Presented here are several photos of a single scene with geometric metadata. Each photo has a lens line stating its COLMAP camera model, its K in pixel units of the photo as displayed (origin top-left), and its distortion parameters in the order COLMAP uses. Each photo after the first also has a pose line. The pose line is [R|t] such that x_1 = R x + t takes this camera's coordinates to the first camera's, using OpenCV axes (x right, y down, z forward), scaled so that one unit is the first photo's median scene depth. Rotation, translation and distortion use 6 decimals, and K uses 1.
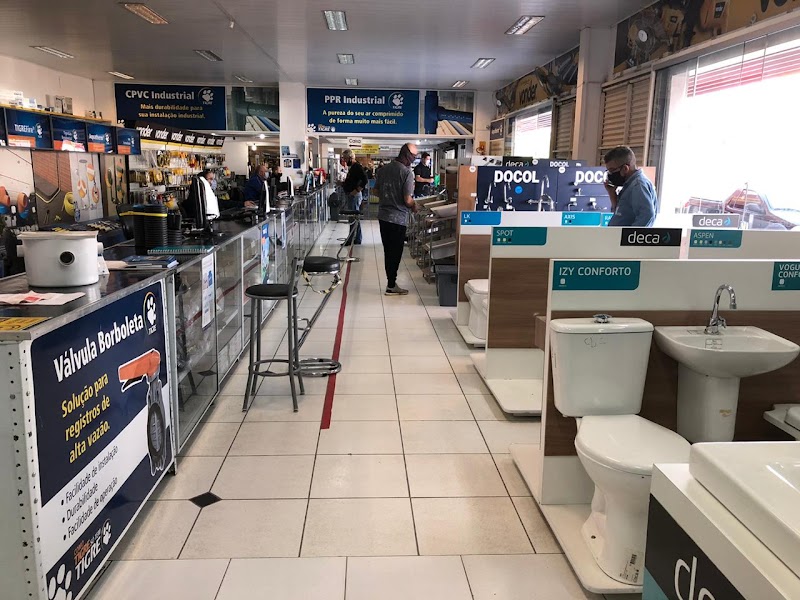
lens RADIAL K [[635.4, 0, 404.1], [0, 635.4, 297.5], [0, 0, 1]] dist [0.031307, -0.011390]
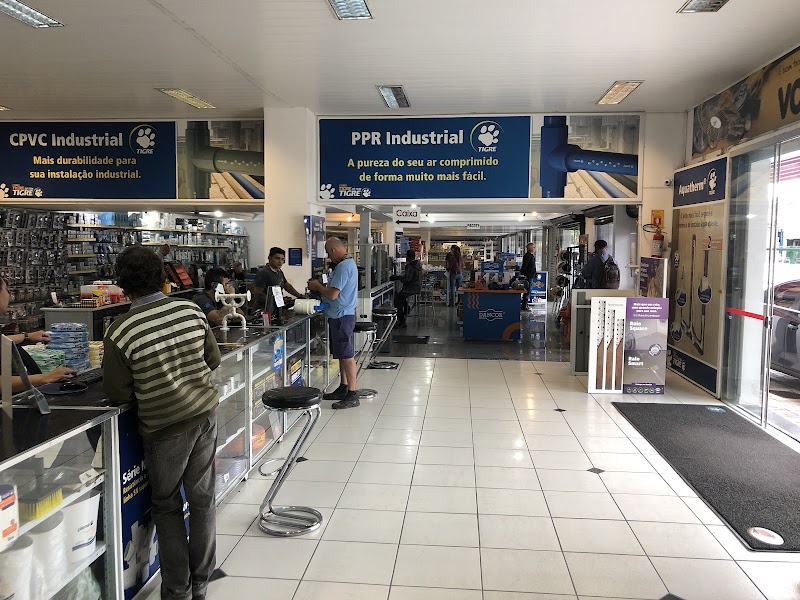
lens RADIAL K [[635.4, 0, 397.2], [0, 635.4, 306.2], [0, 0, 1]] dist [0.031307, -0.011390]
pose [[0.988875, 0.005535, -0.148649, -0.005386], [-0.021065, 0.994447, -0.103110, -0.114752], [0.147253, 0.105094, 0.983500, 0.488504]]
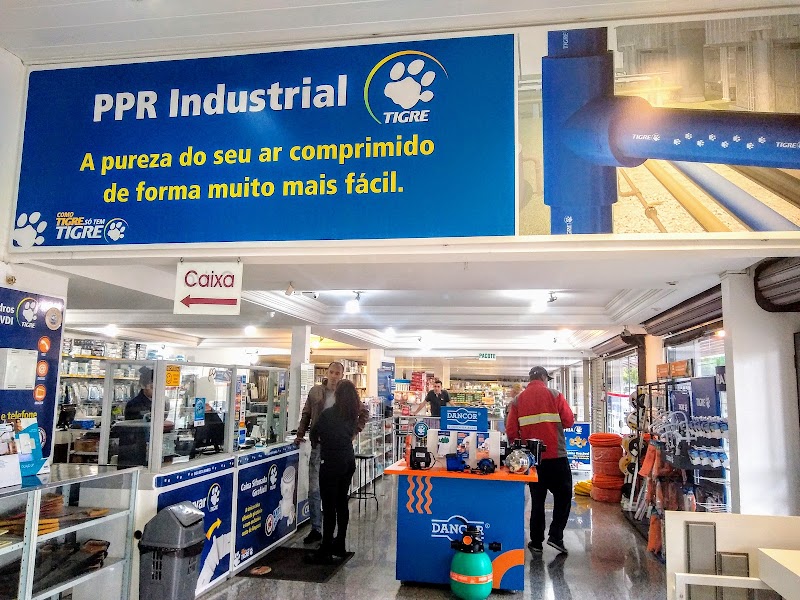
lens RADIAL K [[635.4, 0, 393.0], [0, 635.4, 302.4], [0, 0, 1]] dist [0.031307, -0.011390]
pose [[0.975569, -0.024925, -0.218274, 0.028794], [-0.047940, 0.945447, -0.322229, -0.175489], [0.214398, 0.324820, 0.921154, 0.830912]]
